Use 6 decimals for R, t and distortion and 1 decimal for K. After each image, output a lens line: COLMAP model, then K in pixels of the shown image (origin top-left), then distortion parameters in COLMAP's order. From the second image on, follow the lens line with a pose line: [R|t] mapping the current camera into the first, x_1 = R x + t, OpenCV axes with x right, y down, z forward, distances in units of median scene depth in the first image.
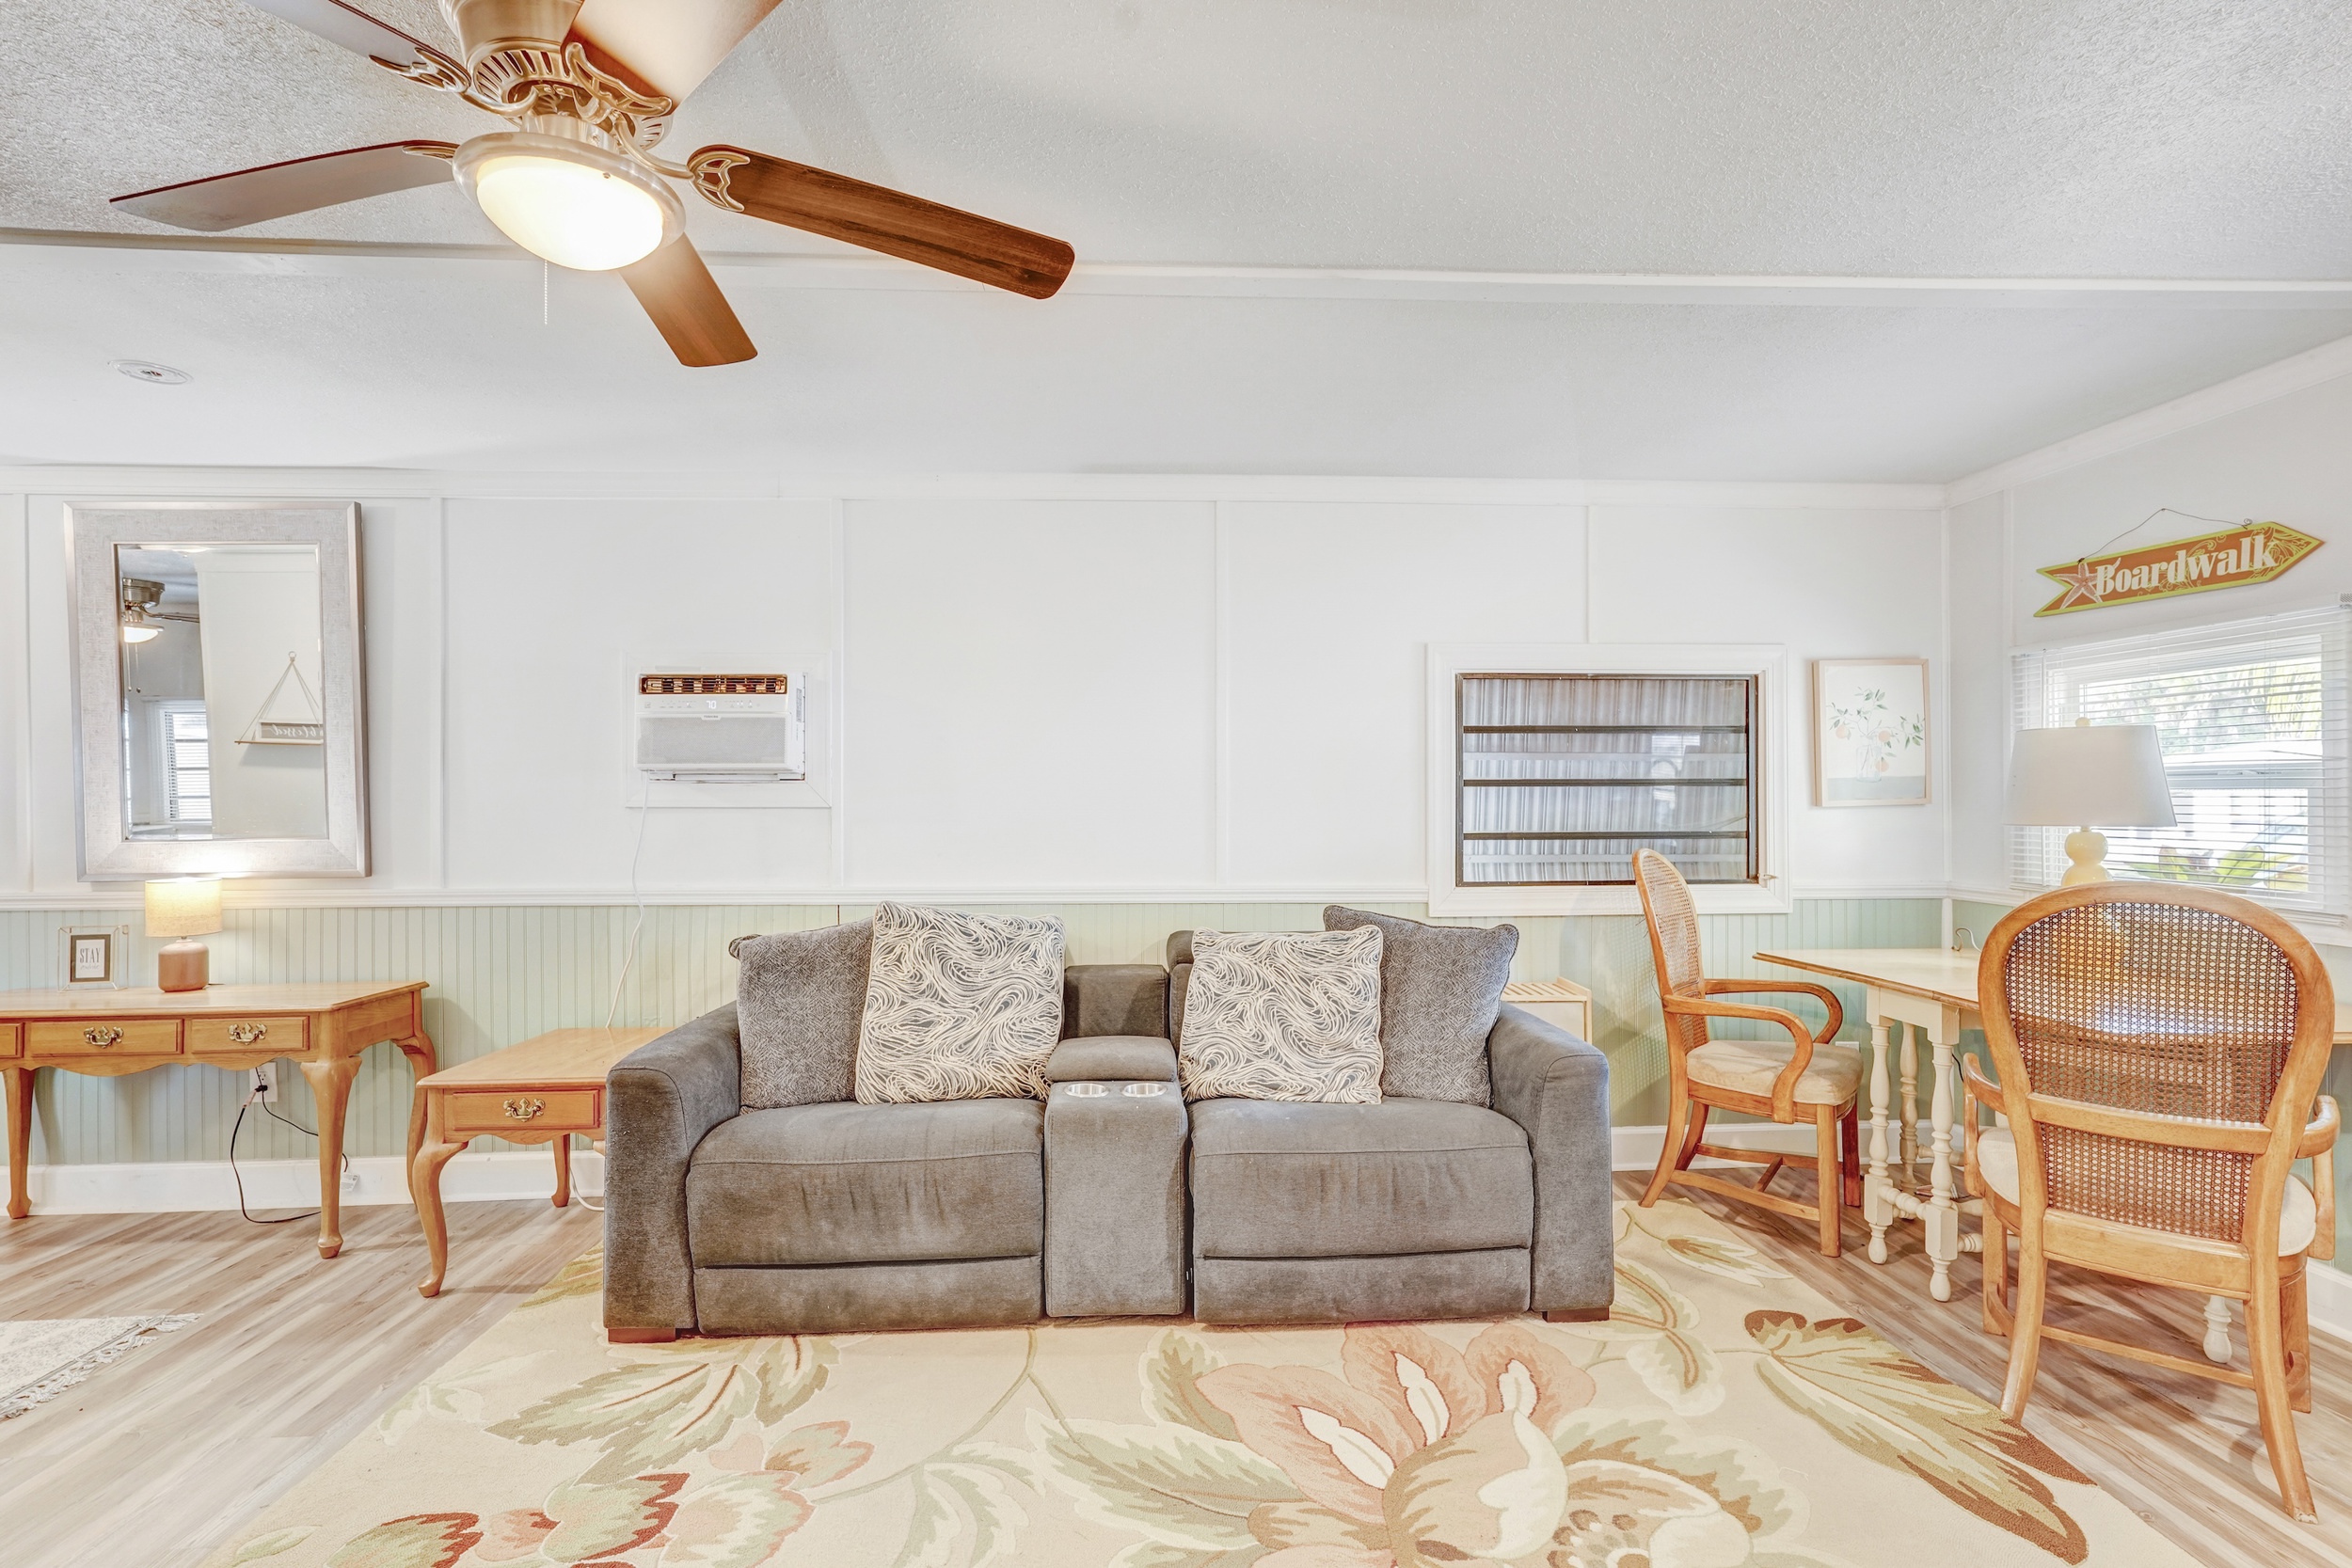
lens RADIAL K [[1068.4, 0, 1176.9], [0, 1068.4, 781.2], [0, 0, 1]] dist [0.004778, 0.001513]
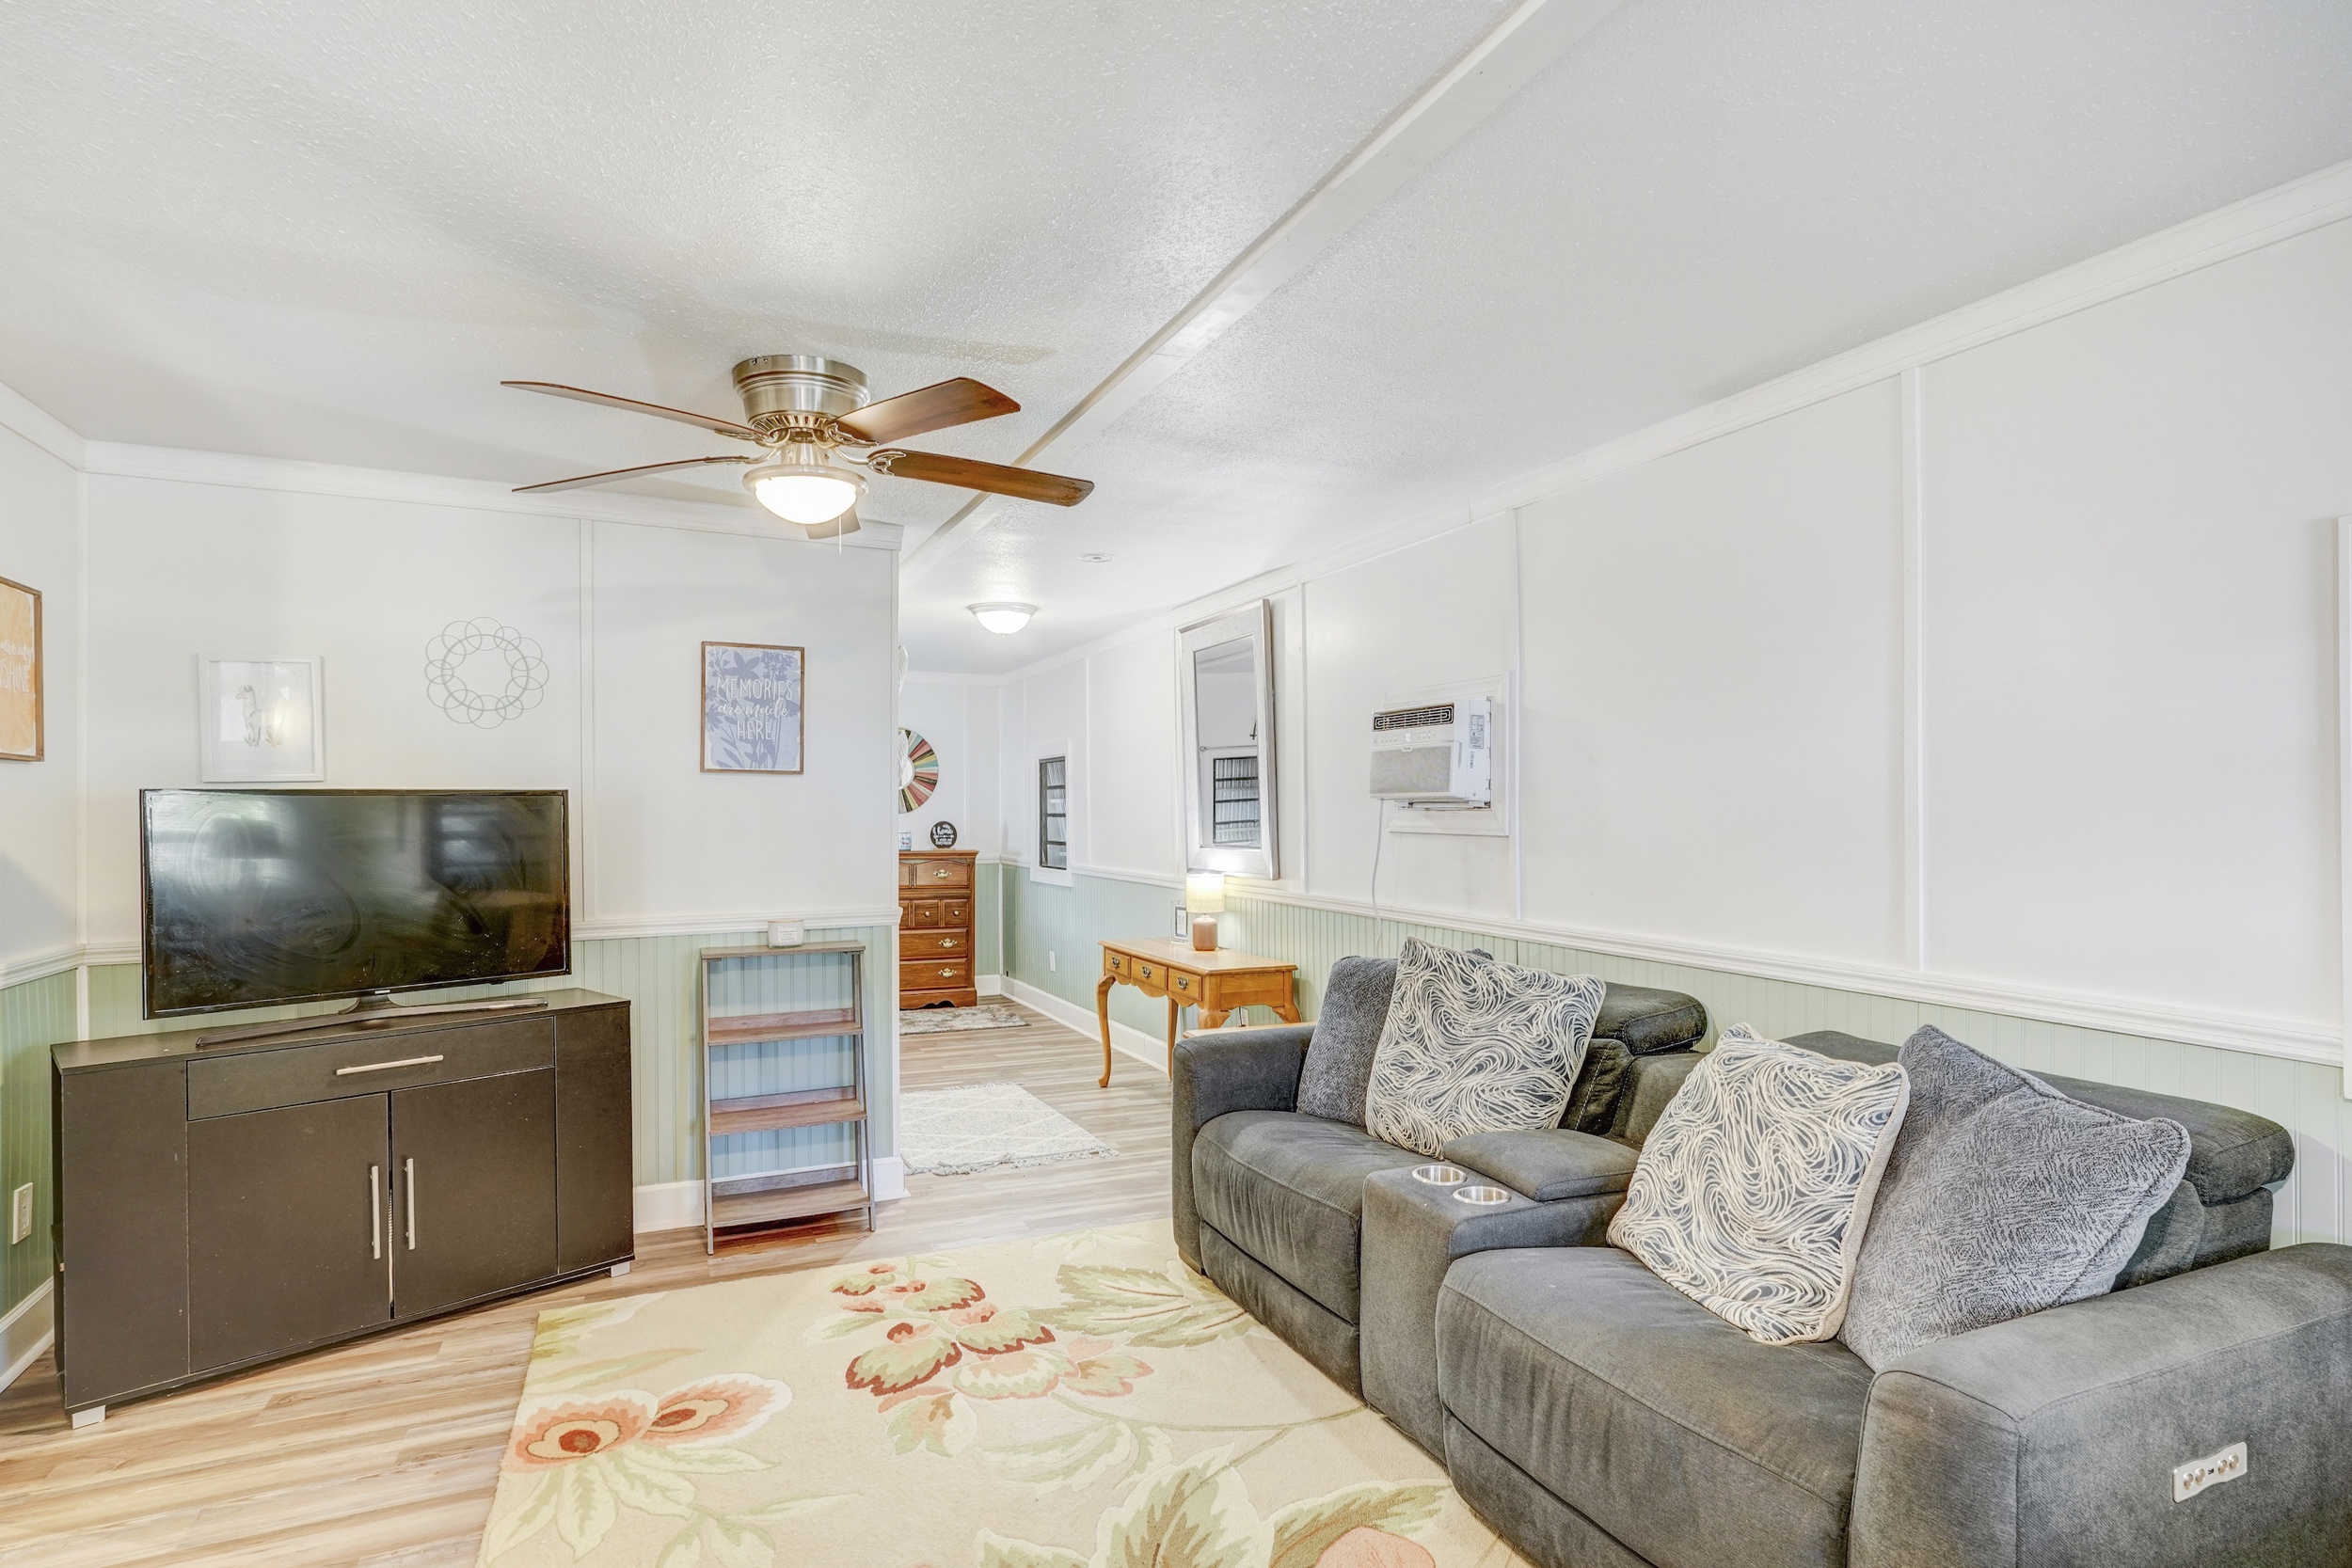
lens RADIAL K [[1190.5, 0, 1180.8], [0, 1190.5, 800.3], [0, 0, 1]] dist [-0.002877, 0.000572]
pose [[0.369803, -0.003878, -0.929102, 0.673517], [0.018162, 0.999830, 0.003056, -0.019686], [0.928933, -0.018005, 0.369810, 0.416136]]
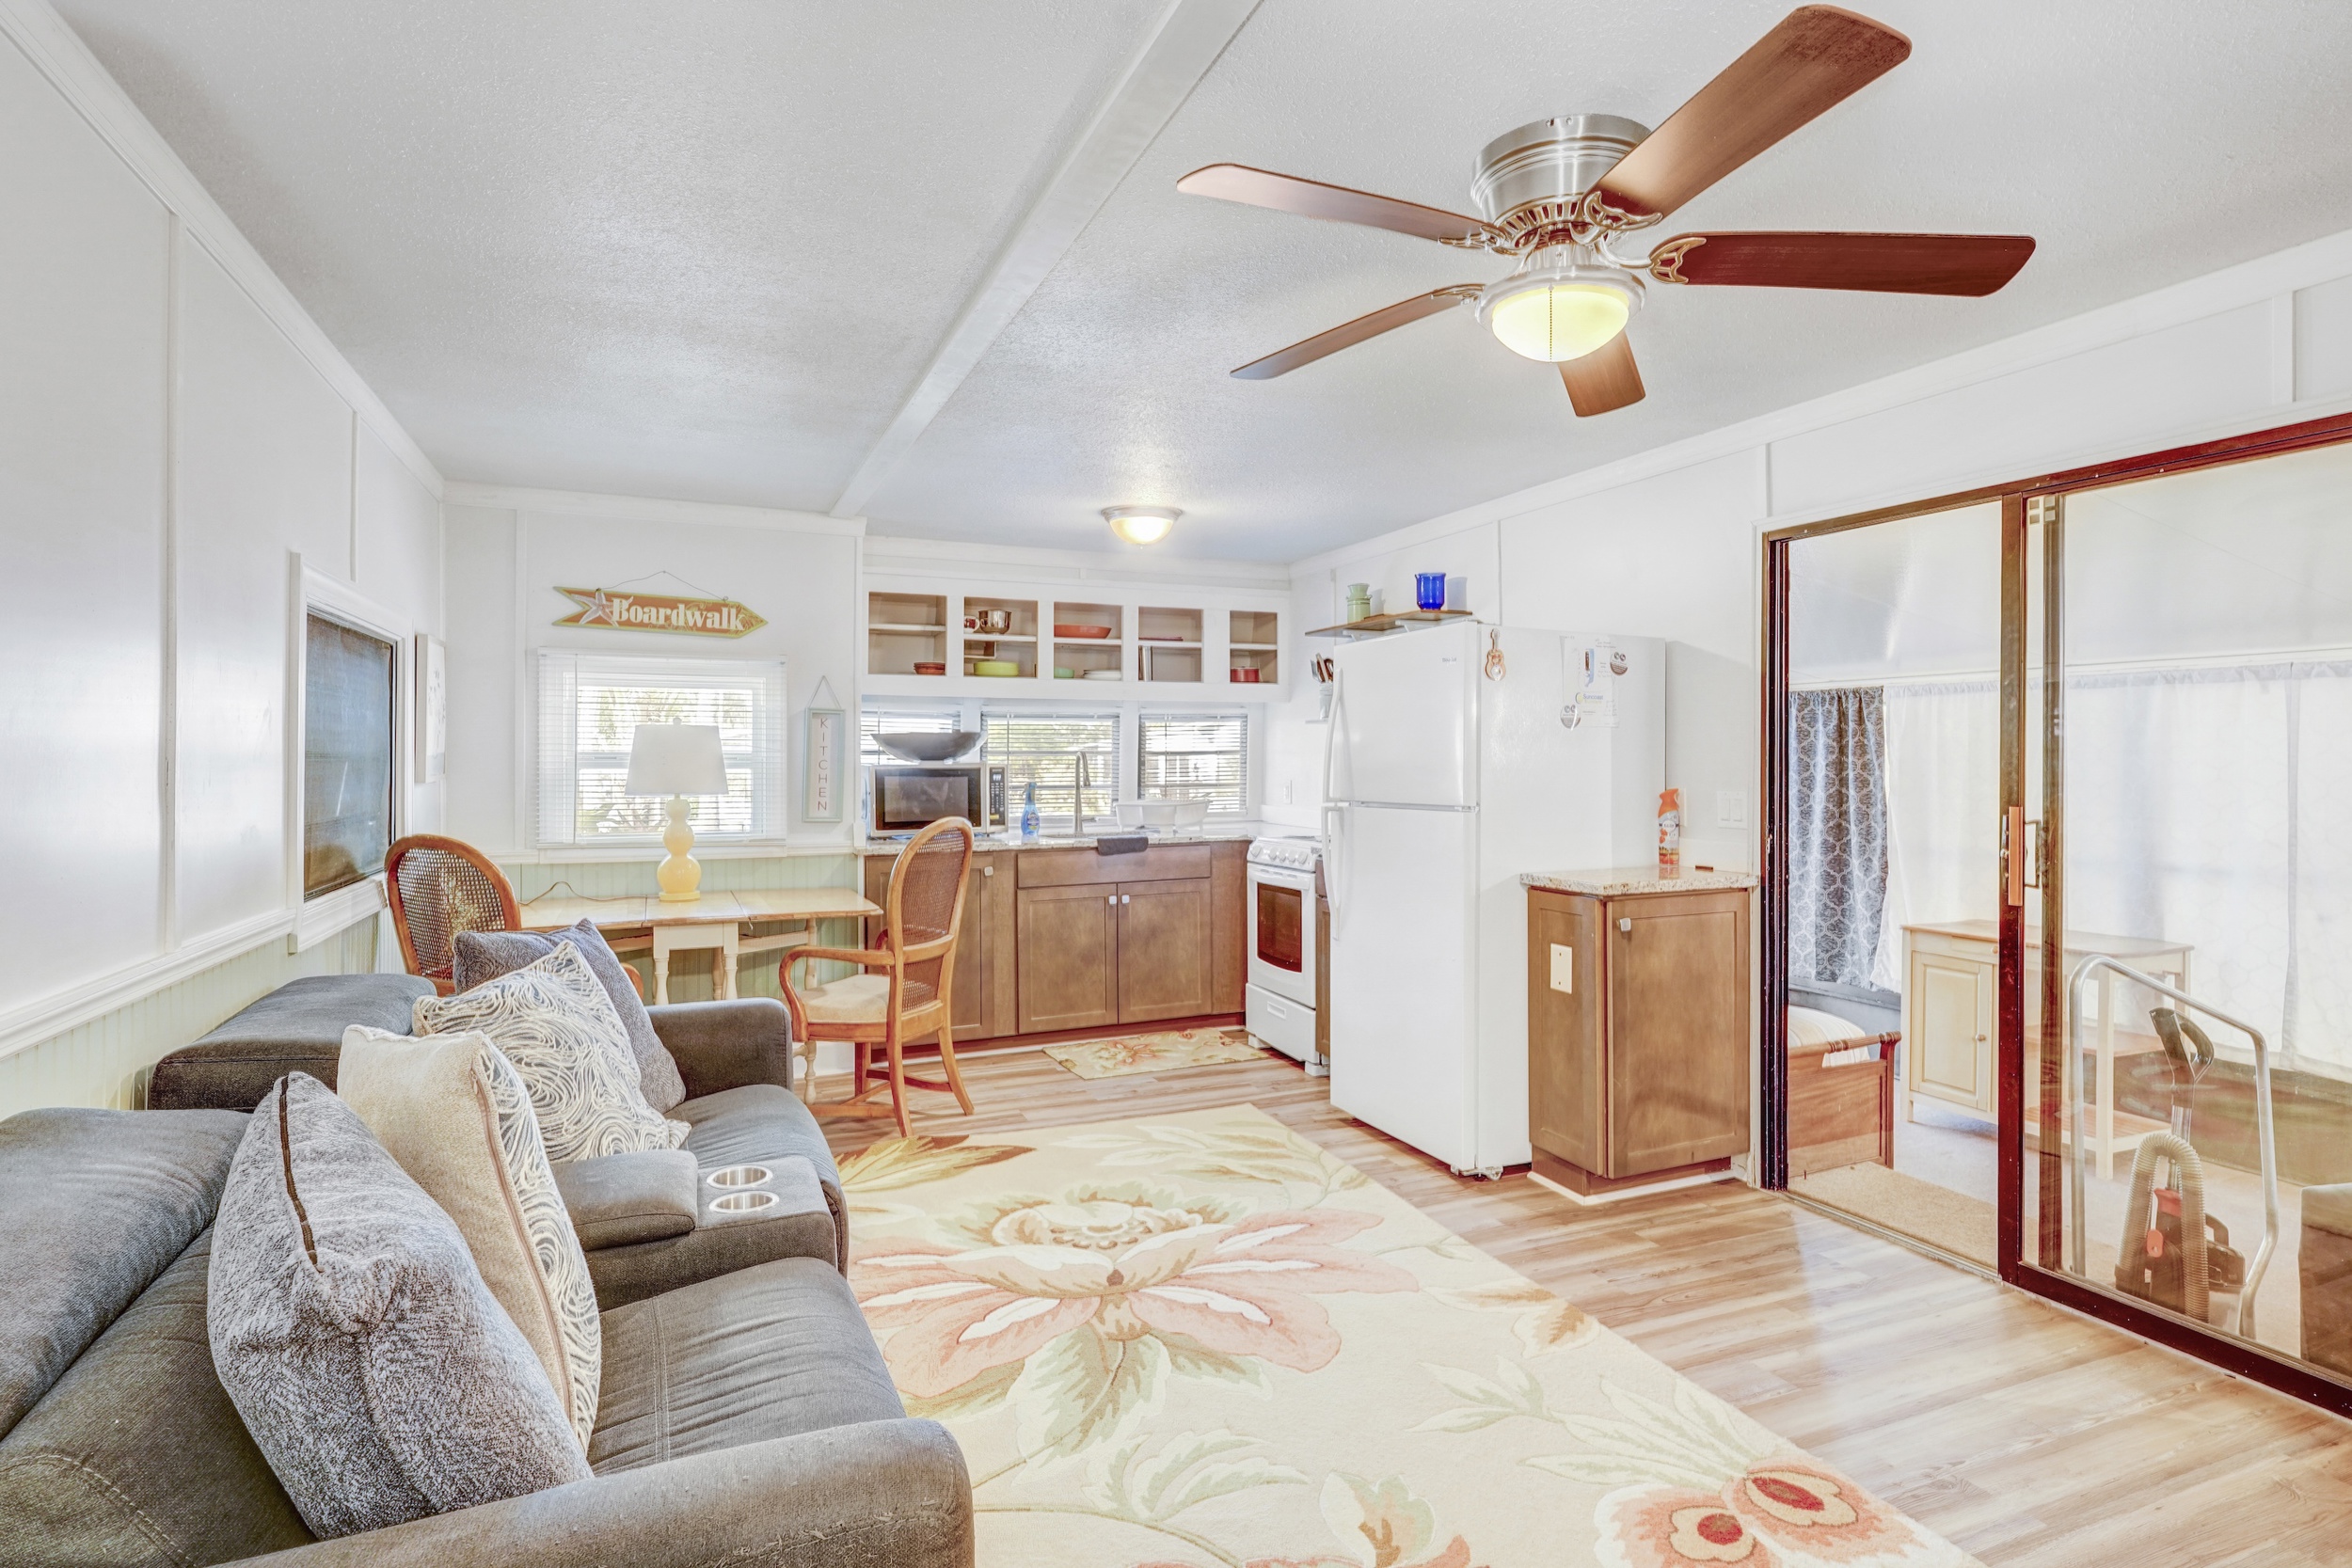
lens RADIAL K [[1190.5, 0, 1170.5], [0, 1190.5, 775.0], [0, 0, 1]] dist [-0.002877, 0.000572]
pose [[-0.337144, -0.007173, 0.941426, -0.820843], [-0.013094, 0.999910, 0.002930, 0.004965], [-0.941362, -0.011339, -0.337207, 0.916569]]
